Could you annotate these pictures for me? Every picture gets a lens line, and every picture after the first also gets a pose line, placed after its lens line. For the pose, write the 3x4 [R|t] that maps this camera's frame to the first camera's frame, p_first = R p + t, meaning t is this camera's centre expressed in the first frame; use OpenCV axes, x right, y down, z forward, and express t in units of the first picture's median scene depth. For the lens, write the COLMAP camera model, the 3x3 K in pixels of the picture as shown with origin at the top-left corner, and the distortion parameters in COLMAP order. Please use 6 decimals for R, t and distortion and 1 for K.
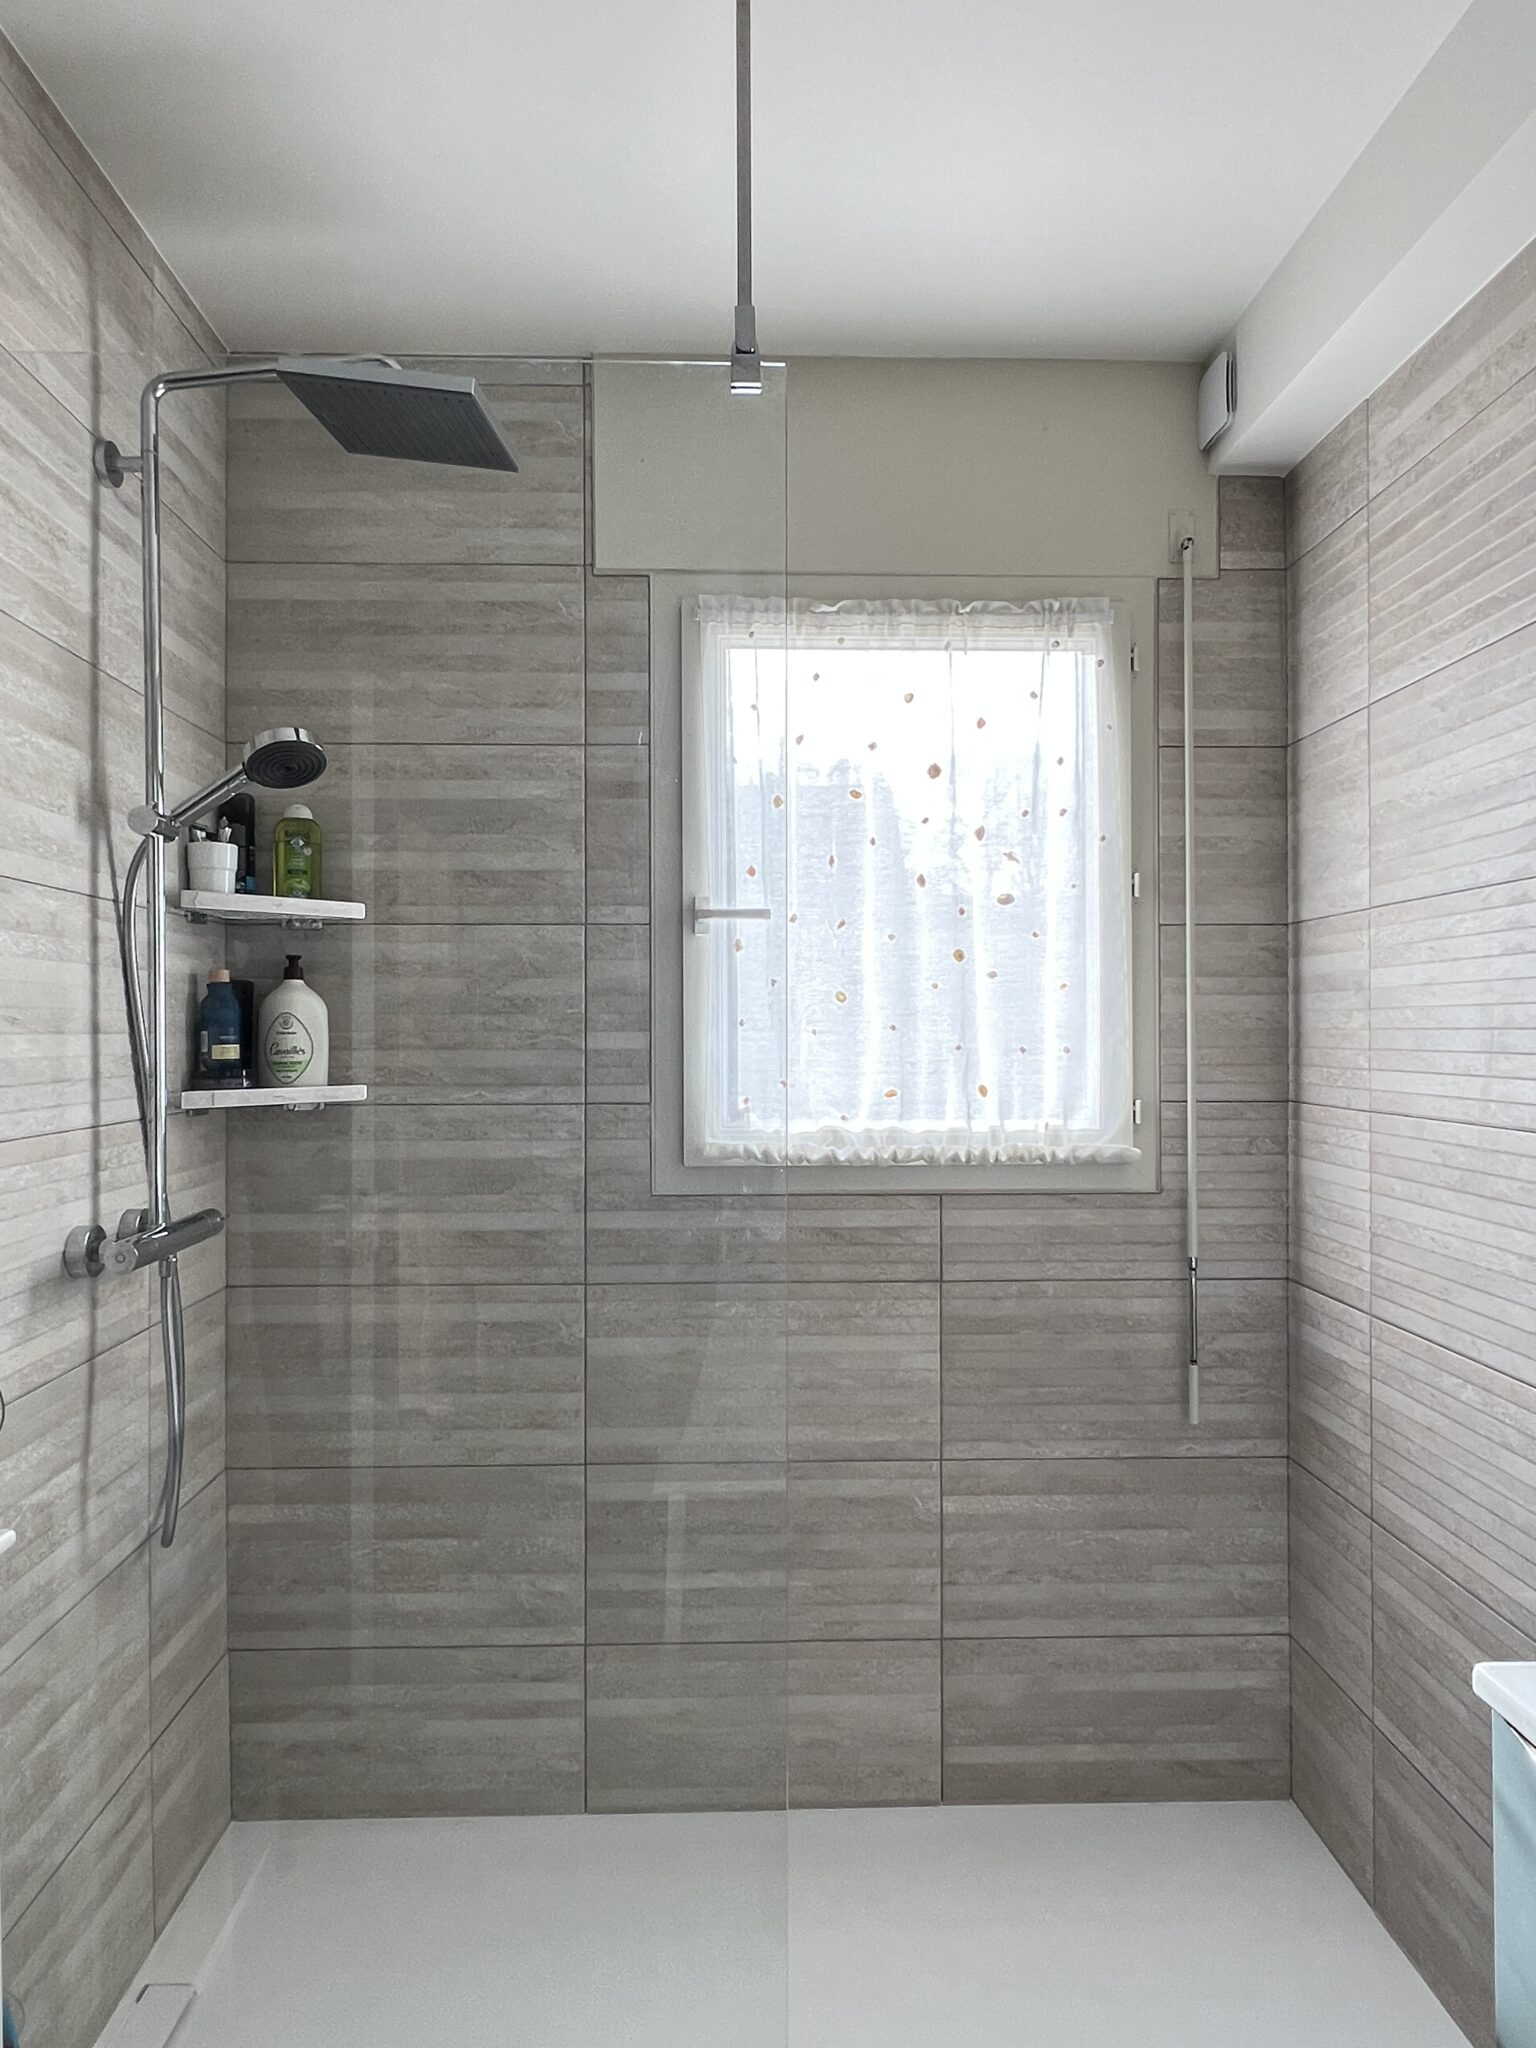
lens RADIAL K [[1293.6, 0, 768.0], [0, 1293.6, 1024.0], [0, 0, 1]] dist [0.002109, -0.002568]
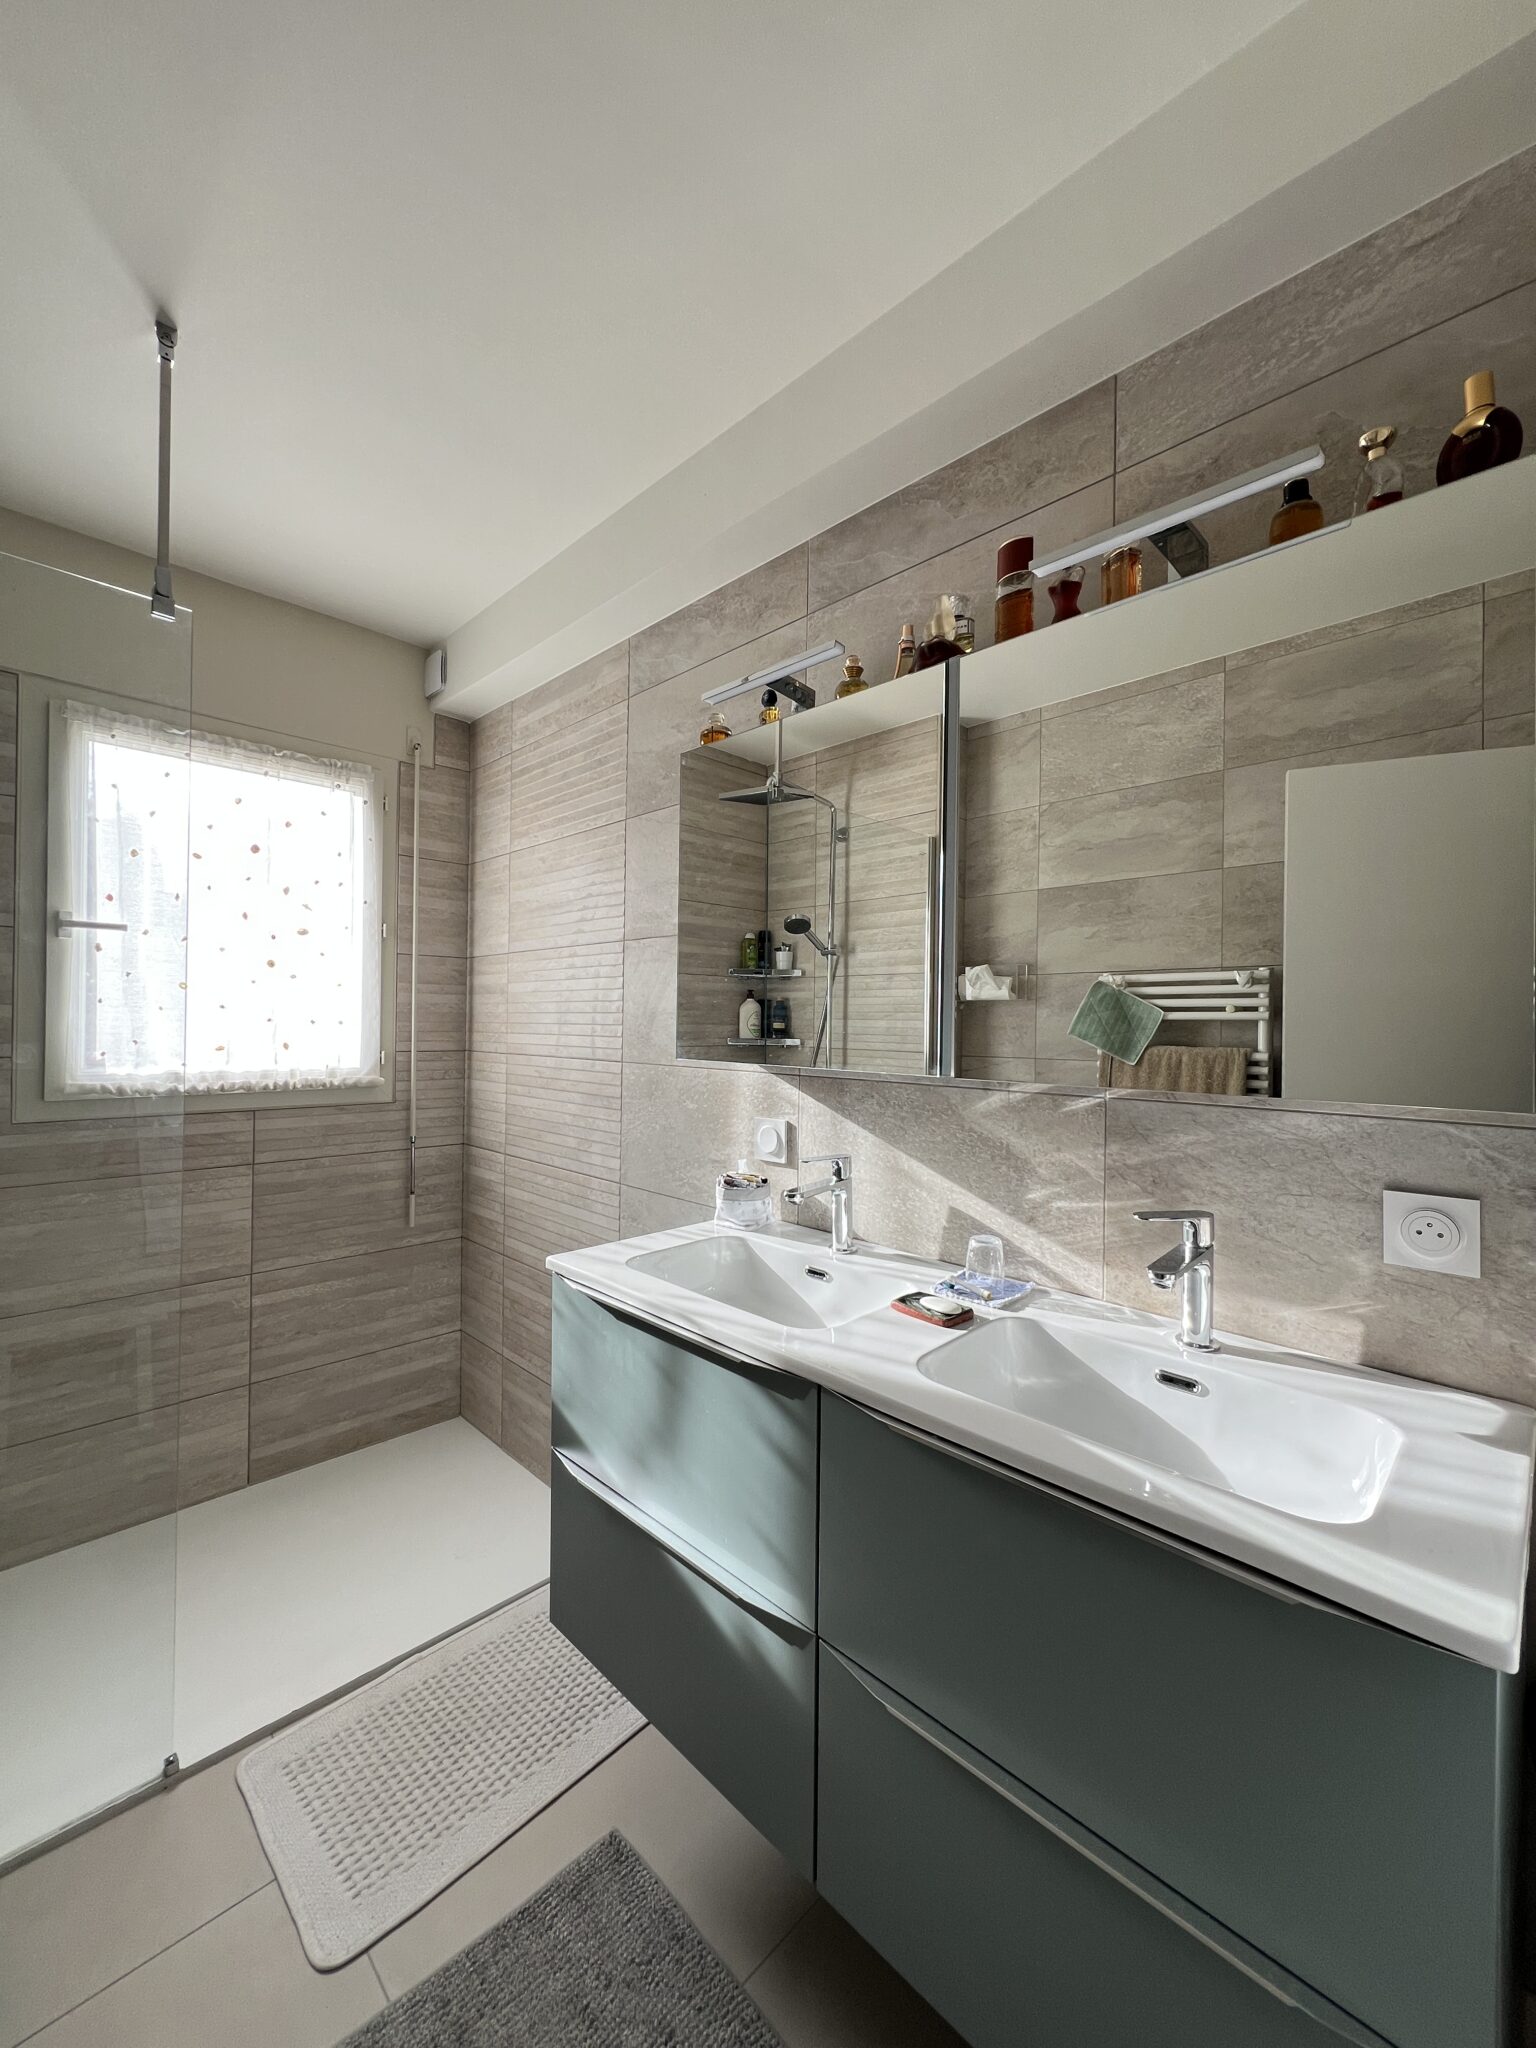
lens RADIAL K [[832.9, 0, 768.0], [0, 832.9, 1024.0], [0, 0, 1]] dist [-0.002167, -0.000034]
pose [[0.733698, 0.012955, 0.679352, -0.105290], [-0.019130, 0.999816, 0.001595, 0.009731], [-0.679206, -0.014166, 0.733811, -0.203729]]
